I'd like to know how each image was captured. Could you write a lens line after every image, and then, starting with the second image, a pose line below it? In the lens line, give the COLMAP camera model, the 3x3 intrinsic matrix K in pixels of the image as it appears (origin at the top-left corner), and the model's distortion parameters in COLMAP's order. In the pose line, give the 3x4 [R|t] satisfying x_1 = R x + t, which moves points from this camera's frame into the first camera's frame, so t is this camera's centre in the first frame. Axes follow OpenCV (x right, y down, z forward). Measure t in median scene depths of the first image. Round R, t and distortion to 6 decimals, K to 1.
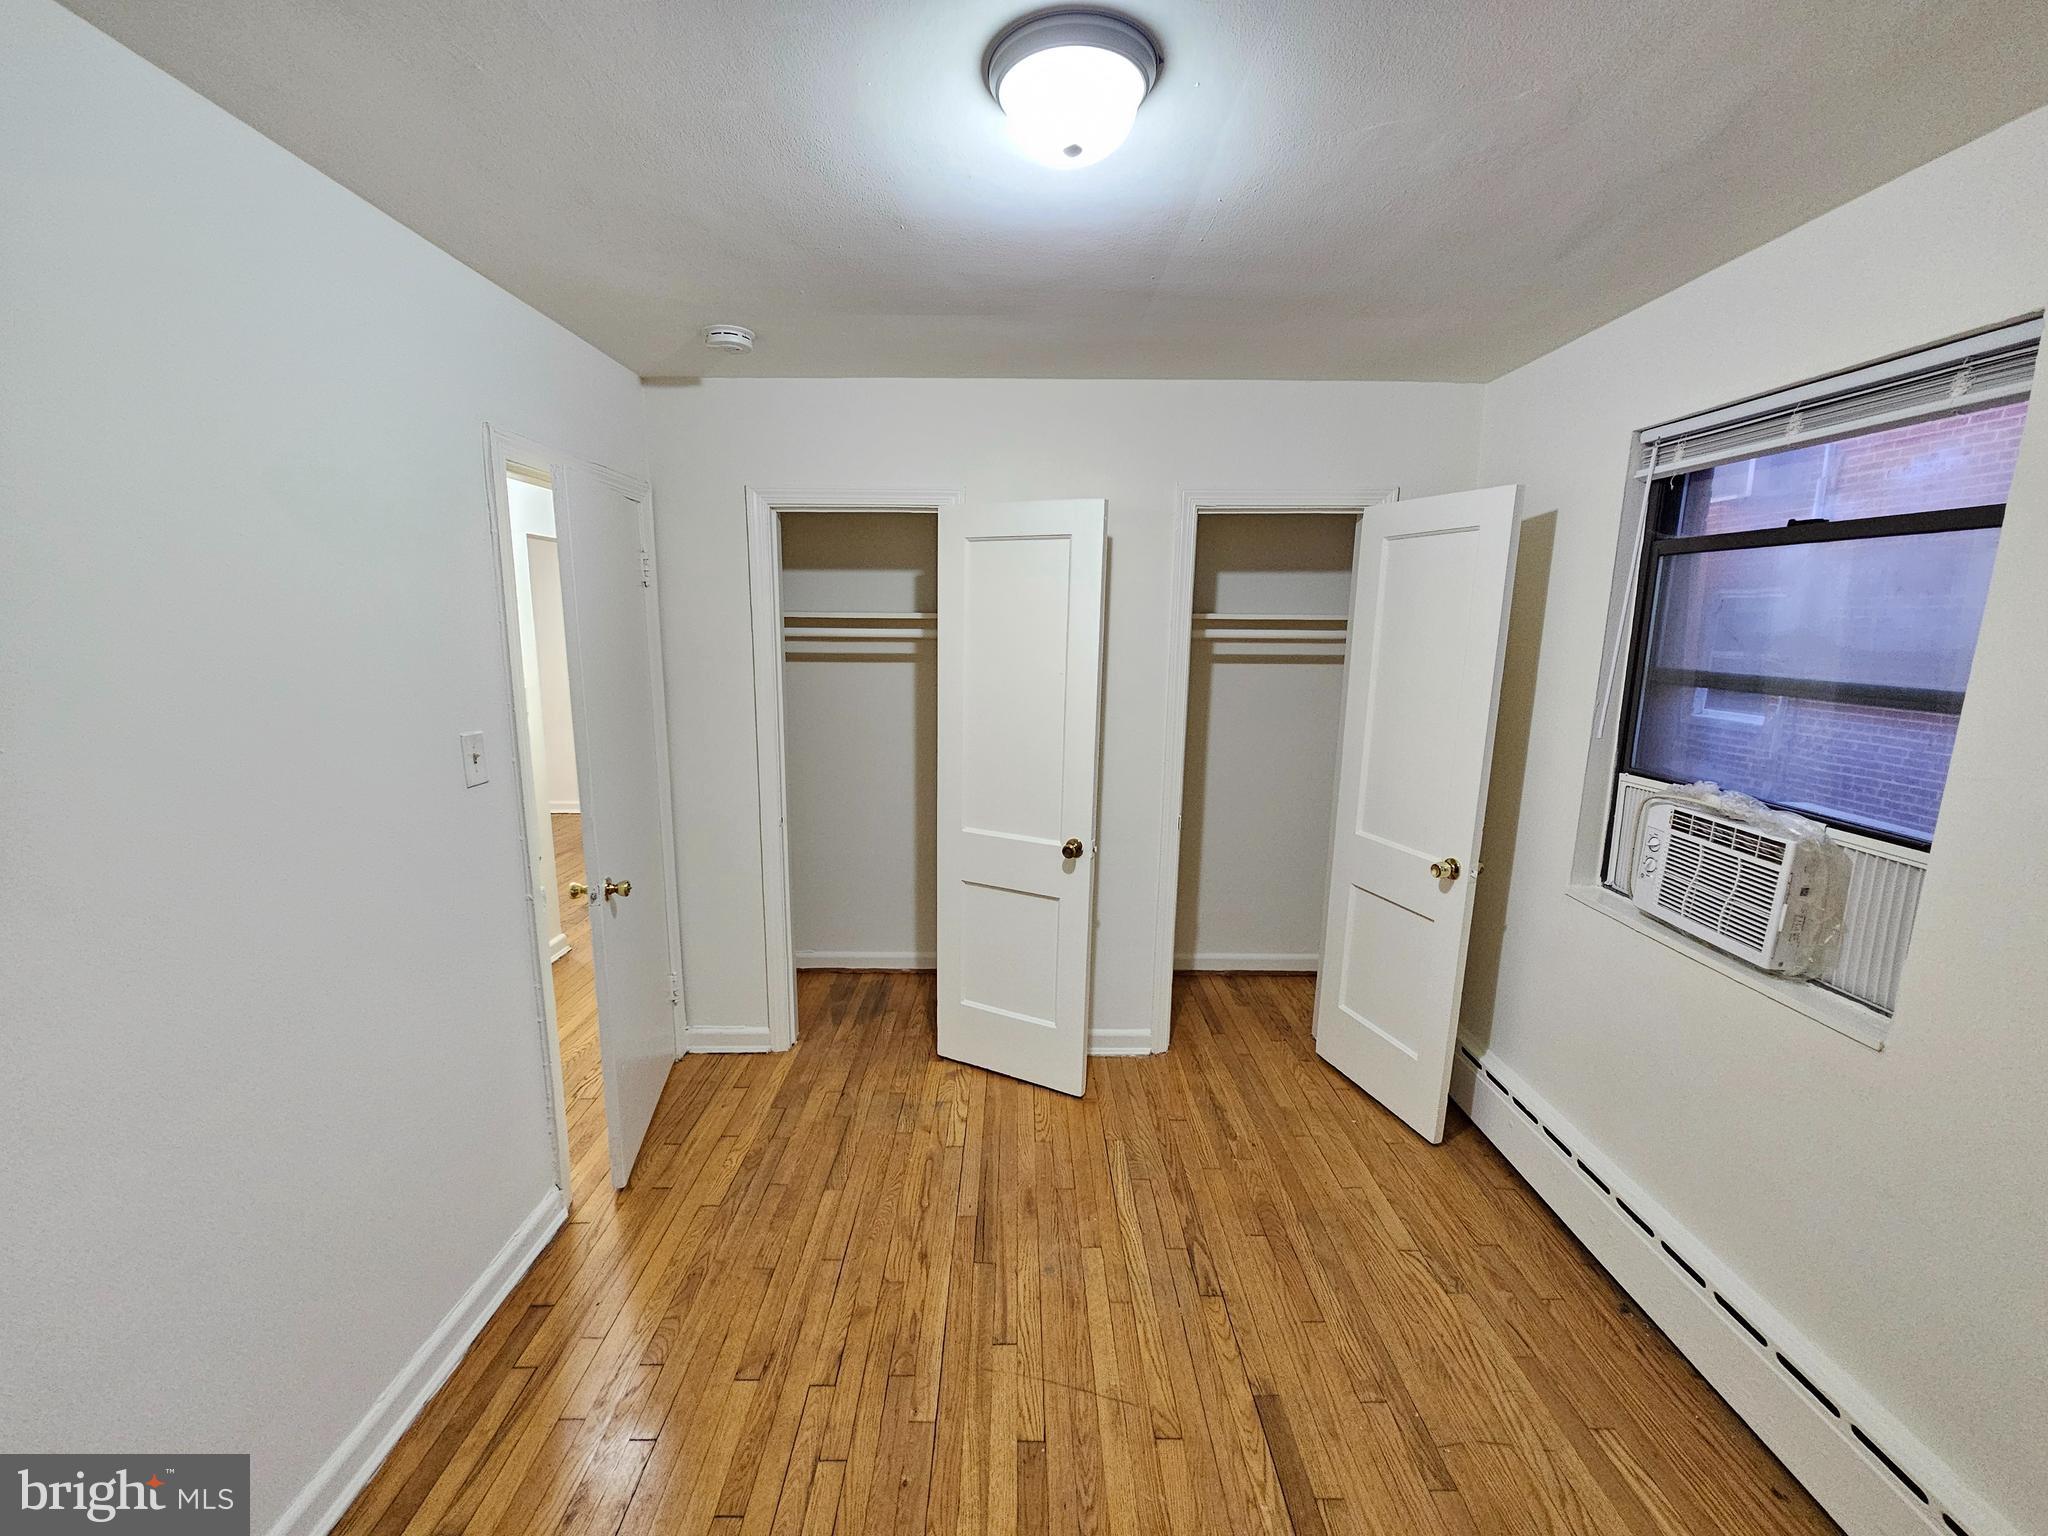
lens RADIAL K [[836.1, 0, 1021.8], [0, 836.1, 784.0], [0, 0, 1]] dist [-0.013344, 0.008072]
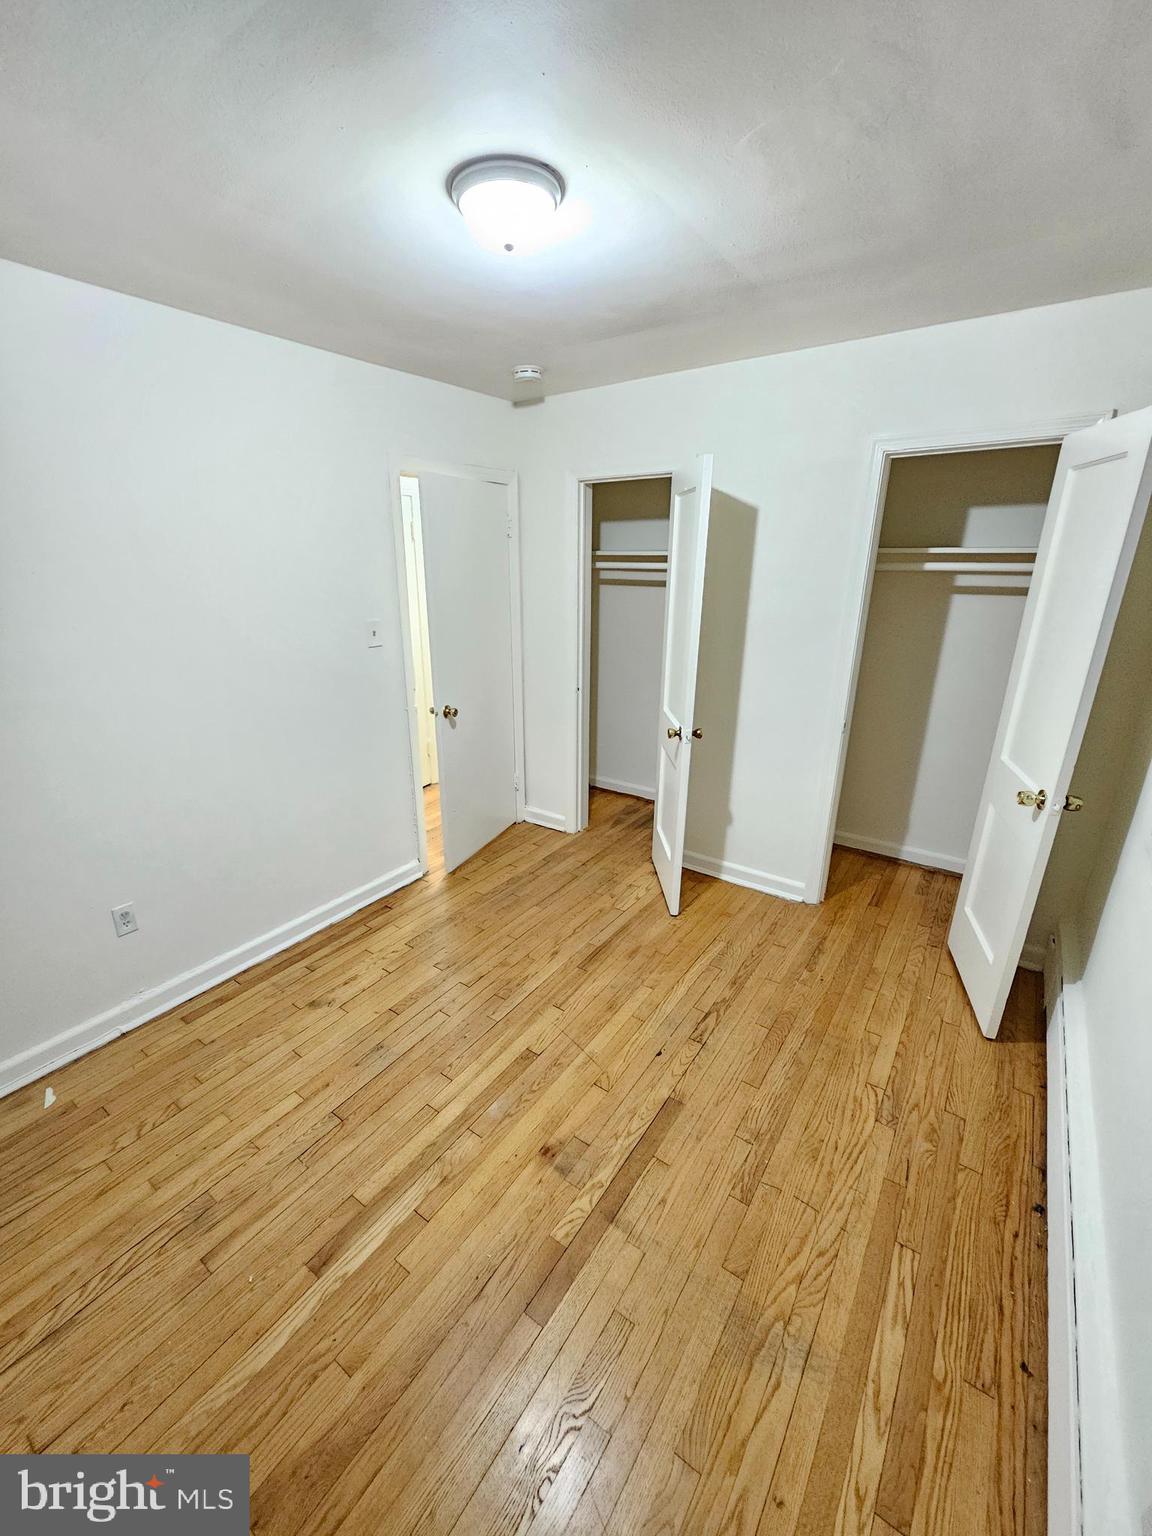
lens RADIAL K [[626.5, 0, 567.5], [0, 626.5, 763.6], [0, 0, 1]] dist [-0.001678, -0.000700]
pose [[0.812458, 0.174141, -0.556406, 0.501713], [-0.103442, 0.982265, 0.156381, -0.001343], [0.573770, -0.069497, 0.816062, 0.022091]]
